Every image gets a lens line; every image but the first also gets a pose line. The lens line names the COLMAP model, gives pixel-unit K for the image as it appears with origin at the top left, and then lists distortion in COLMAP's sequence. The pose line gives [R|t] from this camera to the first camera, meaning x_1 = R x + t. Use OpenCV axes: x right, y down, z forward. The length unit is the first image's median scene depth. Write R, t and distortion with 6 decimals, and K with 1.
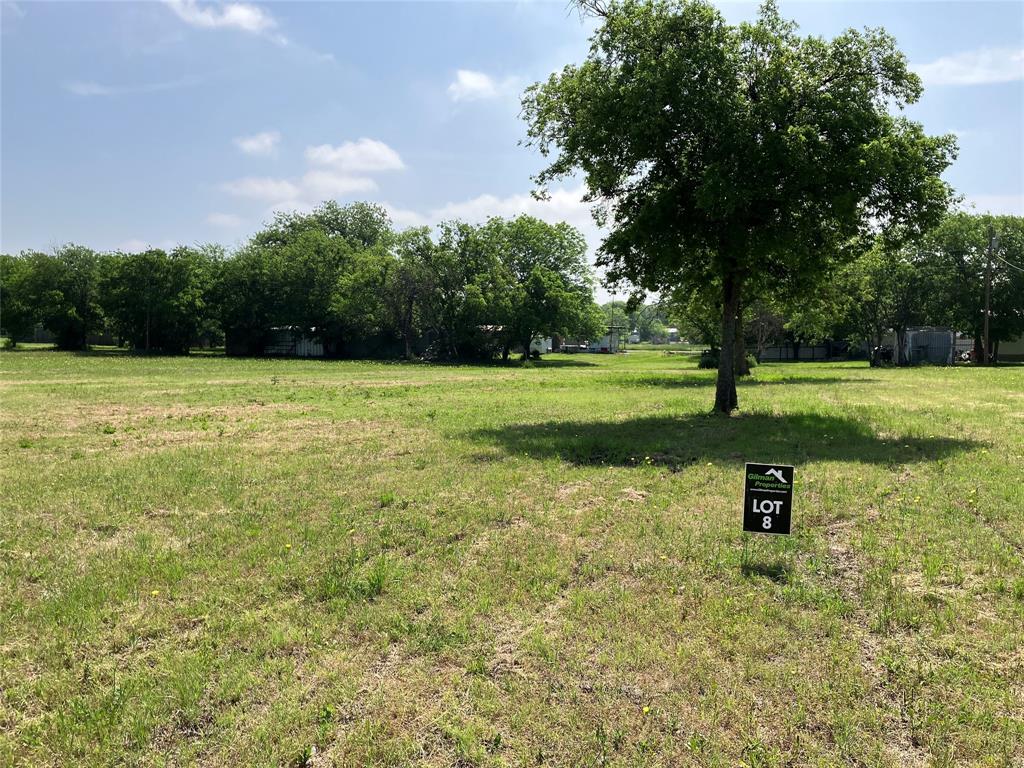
lens RADIAL K [[834.9, 0, 513.3], [0, 834.9, 389.7], [0, 0, 1]] dist [0.030600, -0.042983]
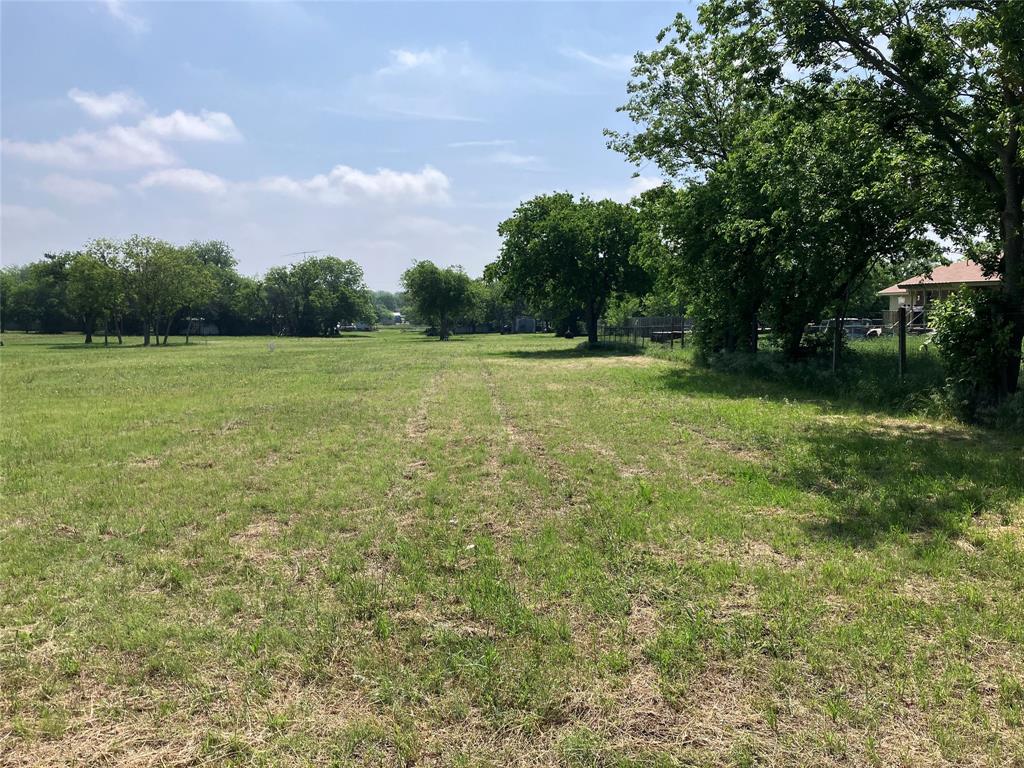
lens RADIAL K [[834.9, 0, 504.5], [0, 834.9, 393.1], [0, 0, 1]] dist [0.030600, -0.042983]
pose [[0.944714, -0.038299, 0.325652, -0.301541], [0.029269, 0.999040, 0.032585, 0.056792], [-0.326587, -0.021252, 0.944928, -1.125182]]
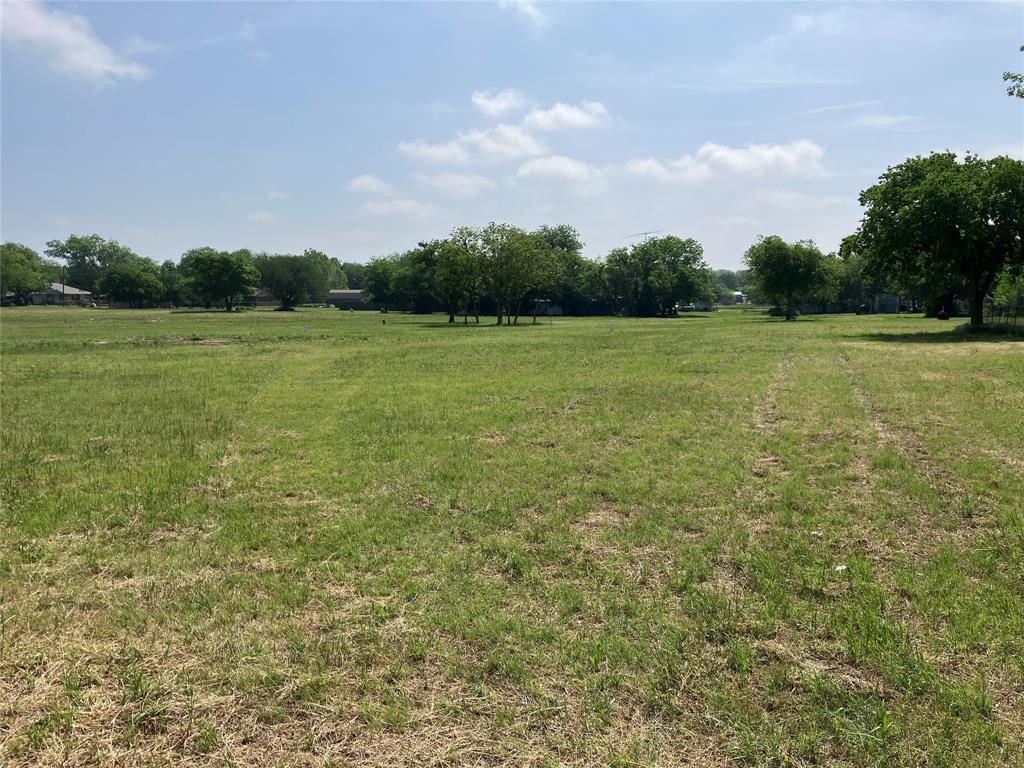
lens RADIAL K [[834.9, 0, 500.6], [0, 834.9, 349.2], [0, 0, 1]] dist [0.030600, -0.042983]
pose [[0.997604, -0.010753, -0.068347, -0.302186], [0.010508, 0.999937, -0.003937, 0.055457], [0.068385, 0.003210, 0.997654, -1.105521]]
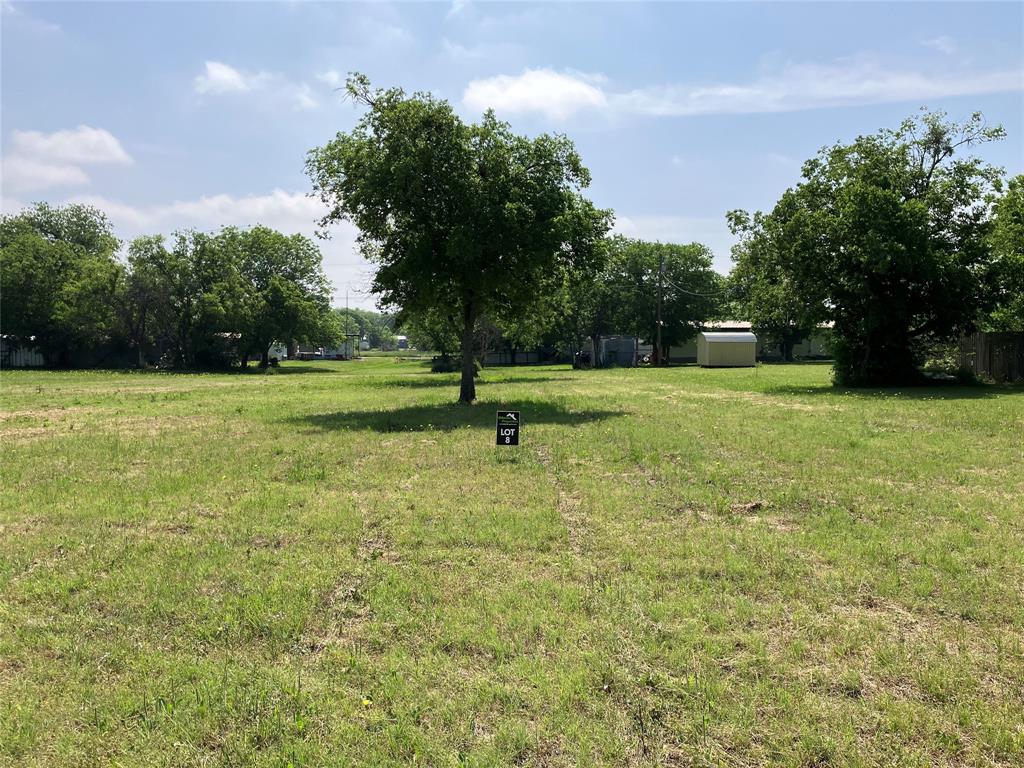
lens RADIAL K [[834.9, 0, 507.2], [0, 834.9, 386.8], [0, 0, 1]] dist [0.030600, -0.042983]
pose [[0.949694, -0.021443, 0.312444, -0.030458], [0.024984, 0.999661, -0.007336, 0.004193], [-0.312181, 0.014773, 0.949908, -0.086504]]
